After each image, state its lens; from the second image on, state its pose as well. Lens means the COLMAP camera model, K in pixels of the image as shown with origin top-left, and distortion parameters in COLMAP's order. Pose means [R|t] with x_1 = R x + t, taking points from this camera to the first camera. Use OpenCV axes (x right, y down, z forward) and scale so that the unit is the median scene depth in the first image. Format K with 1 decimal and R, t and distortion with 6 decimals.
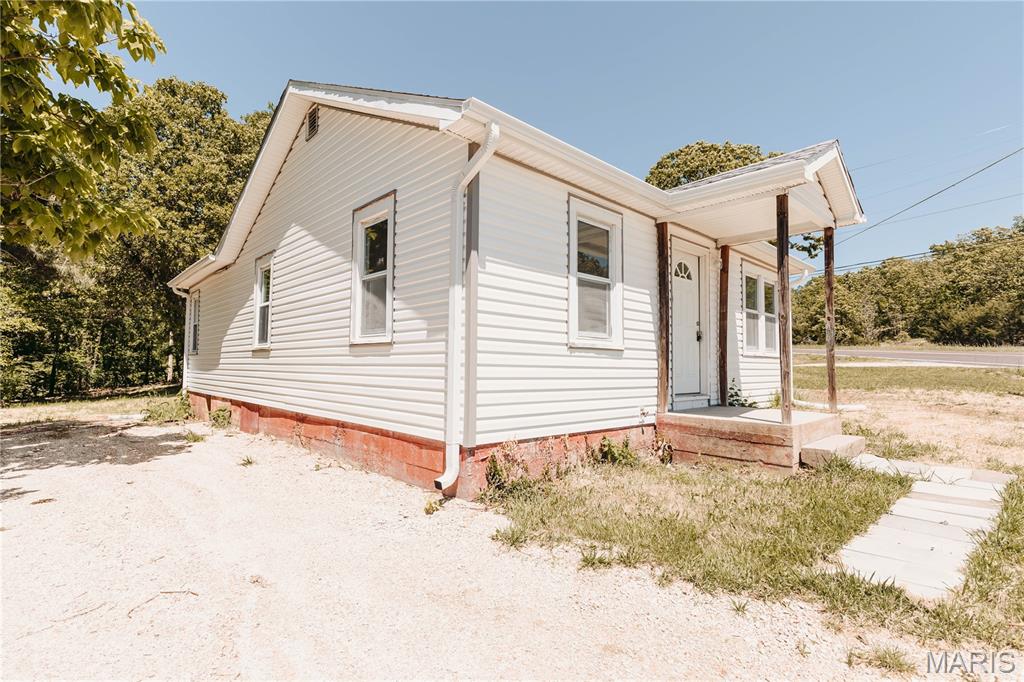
lens RADIAL K [[504.0, 0, 508.1], [0, 504.0, 346.8], [0, 0, 1]] dist [-0.000809, -0.000574]
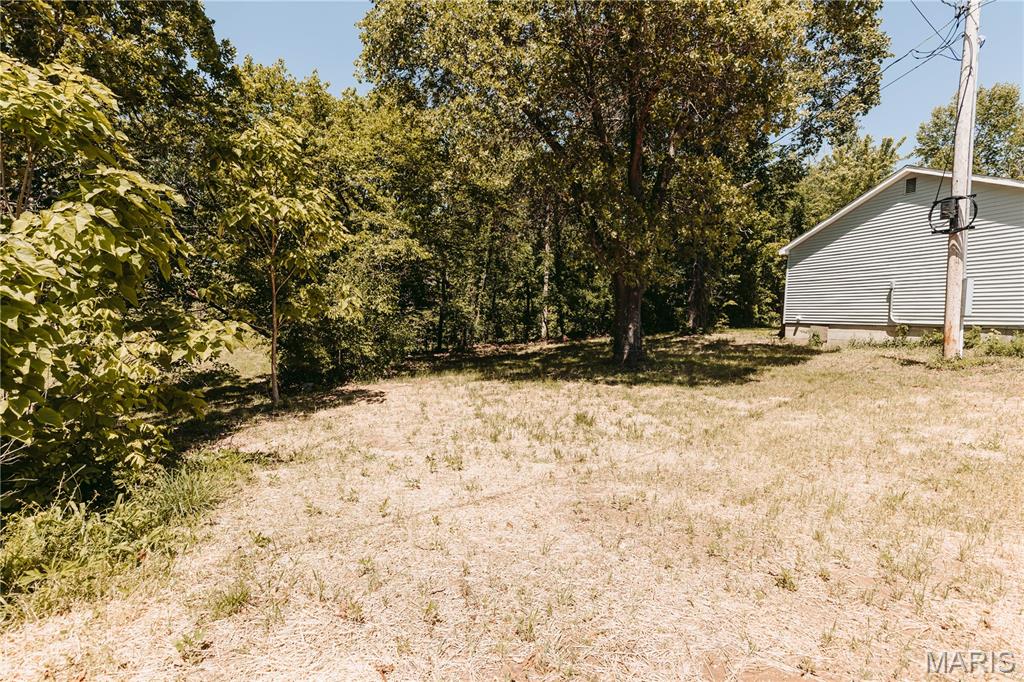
lens RADIAL K [[504.0, 0, 508.1], [0, 504.0, 346.8], [0, 0, 1]] dist [-0.000809, -0.000574]
pose [[0.828694, 0.053963, -0.557095, -0.341481], [-0.004322, 0.995929, 0.090041, 0.013532], [0.559686, -0.072209, 0.825553, 0.366376]]
